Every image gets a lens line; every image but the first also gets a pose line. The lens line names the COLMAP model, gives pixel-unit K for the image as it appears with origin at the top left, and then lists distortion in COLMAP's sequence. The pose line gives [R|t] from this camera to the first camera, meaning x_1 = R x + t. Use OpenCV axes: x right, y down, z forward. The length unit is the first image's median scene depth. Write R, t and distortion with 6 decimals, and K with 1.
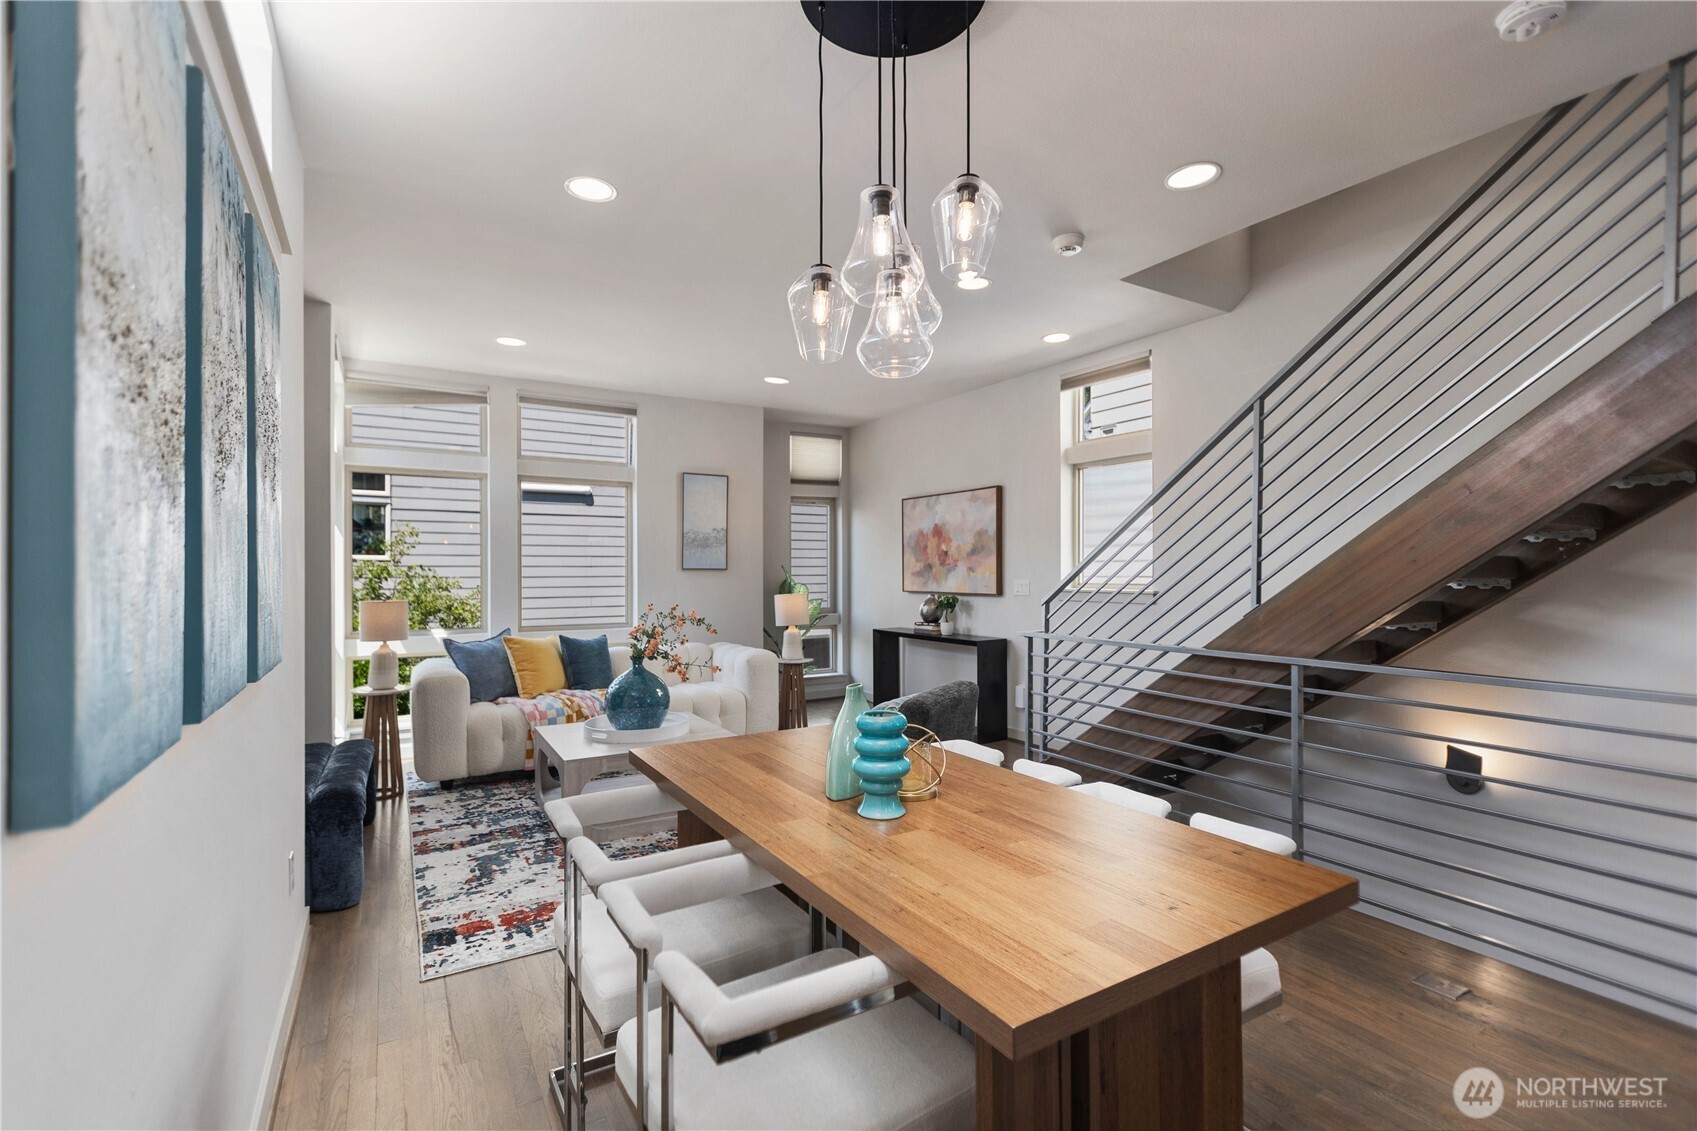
lens RADIAL K [[759.6, 0, 839.6], [0, 759.6, 569.7], [0, 0, 1]] dist [0.003356, -0.001098]
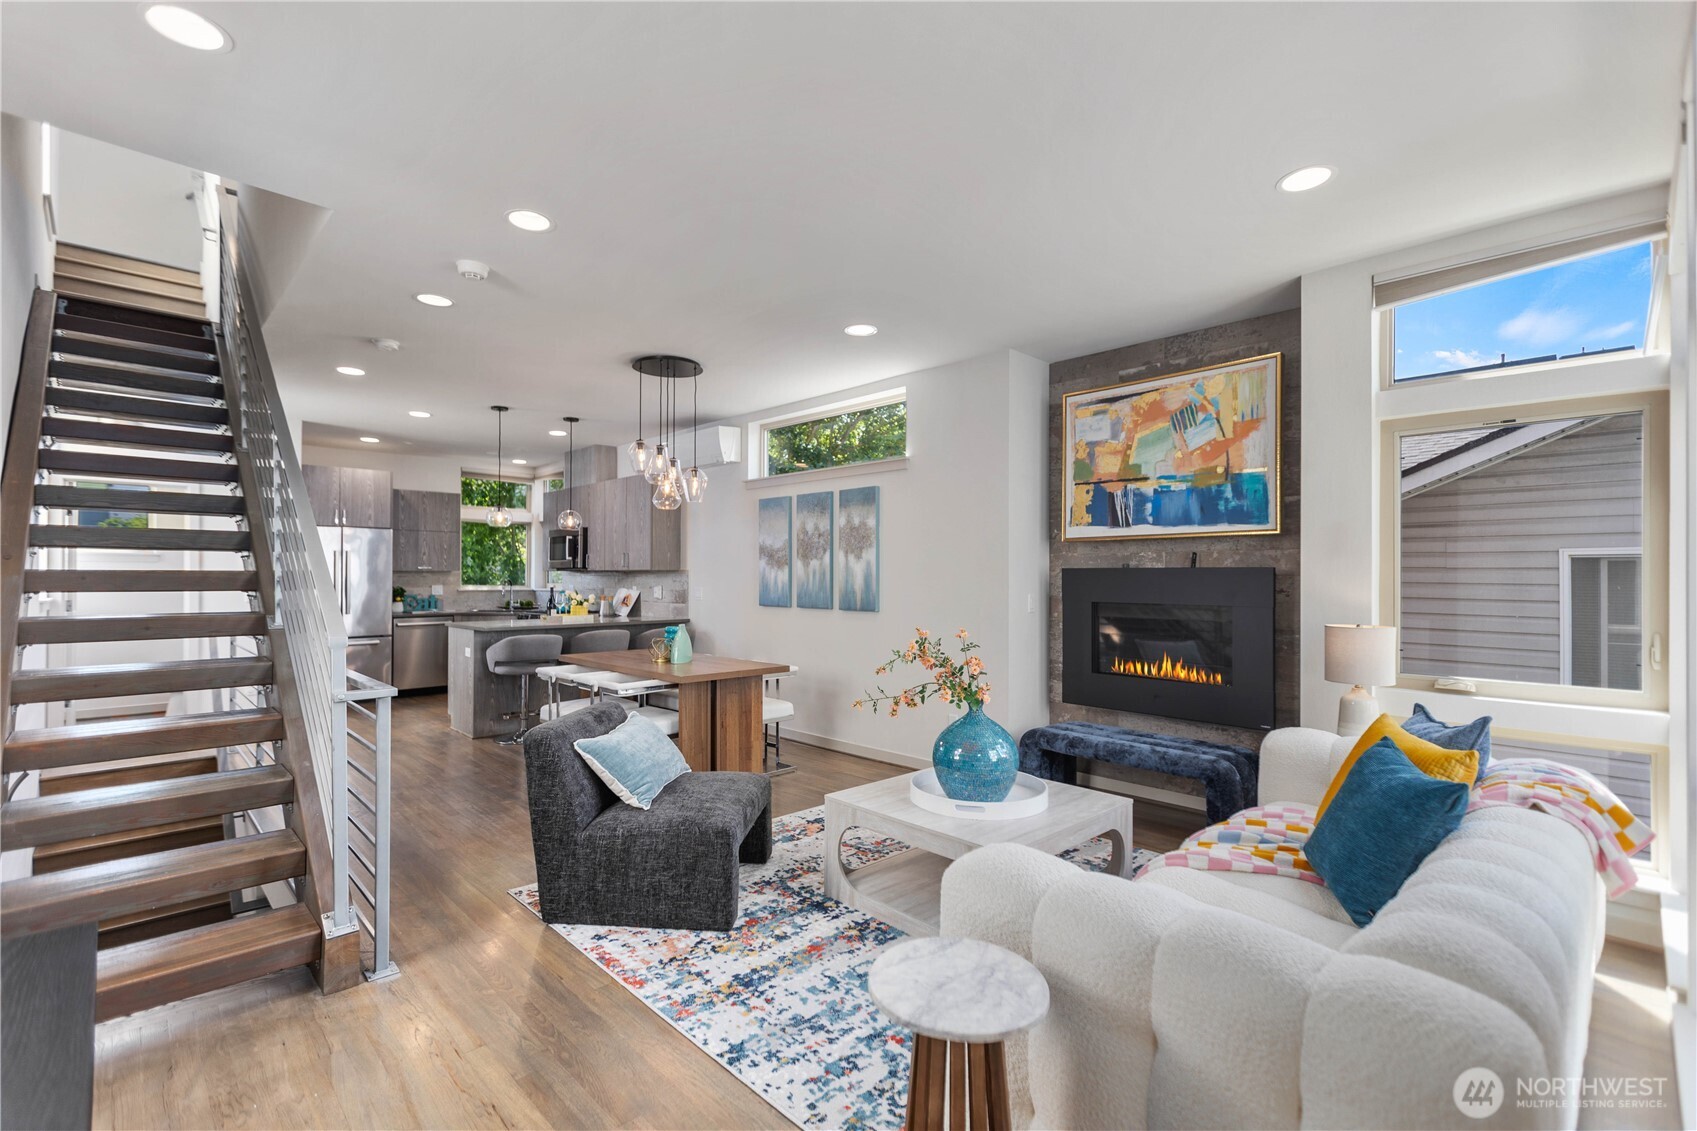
lens RADIAL K [[759.6, 0, 849.2], [0, 759.6, 573.8], [0, 0, 1]] dist [0.003356, -0.001098]
pose [[-0.972134, -0.000947, -0.234422, 0.027079], [0.000370, 0.999984, -0.005572, -0.003762], [0.234424, -0.005503, -0.972119, 1.377375]]
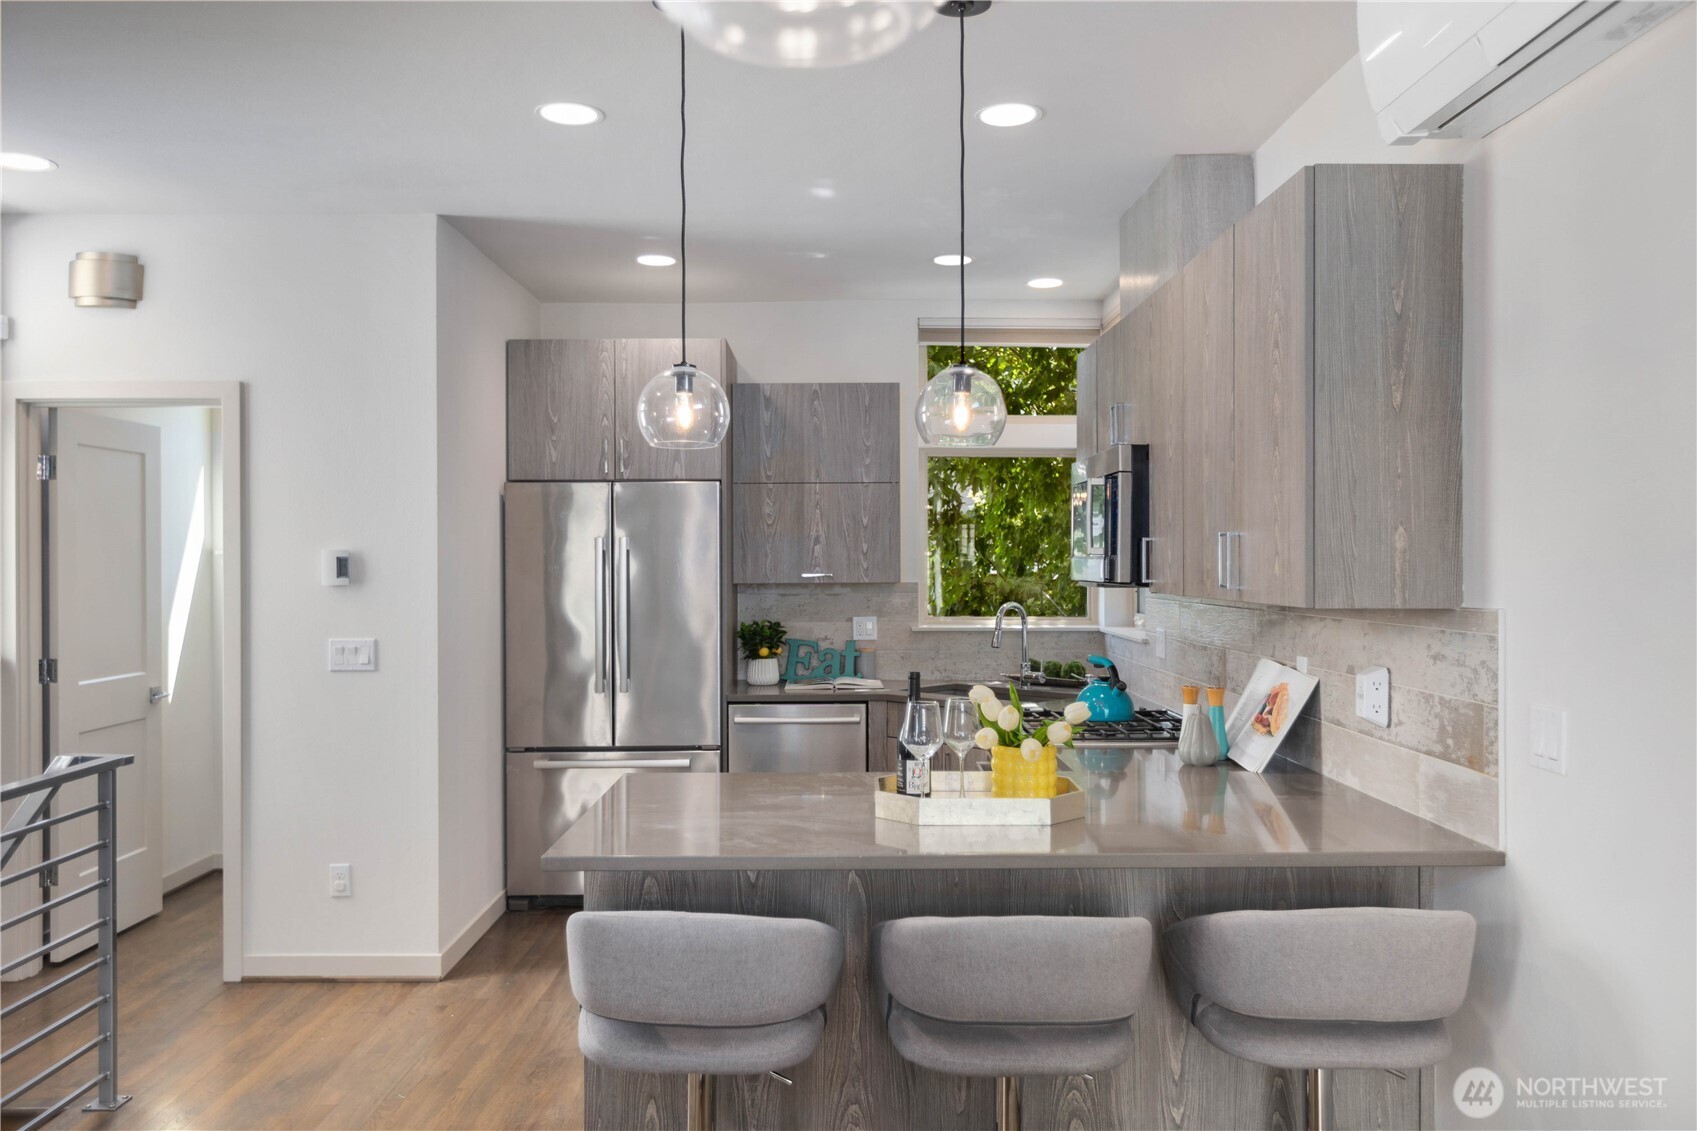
lens RADIAL K [[1276.4, 0, 845.8], [0, 1276.4, 556.1], [0, 0, 1]] dist [-0.006104, -0.004083]
pose [[-0.863860, 0.005569, 0.503701, -0.043421], [0.003761, 0.999982, -0.004606, -0.038616], [-0.503718, -0.002085, -0.863866, 0.474928]]
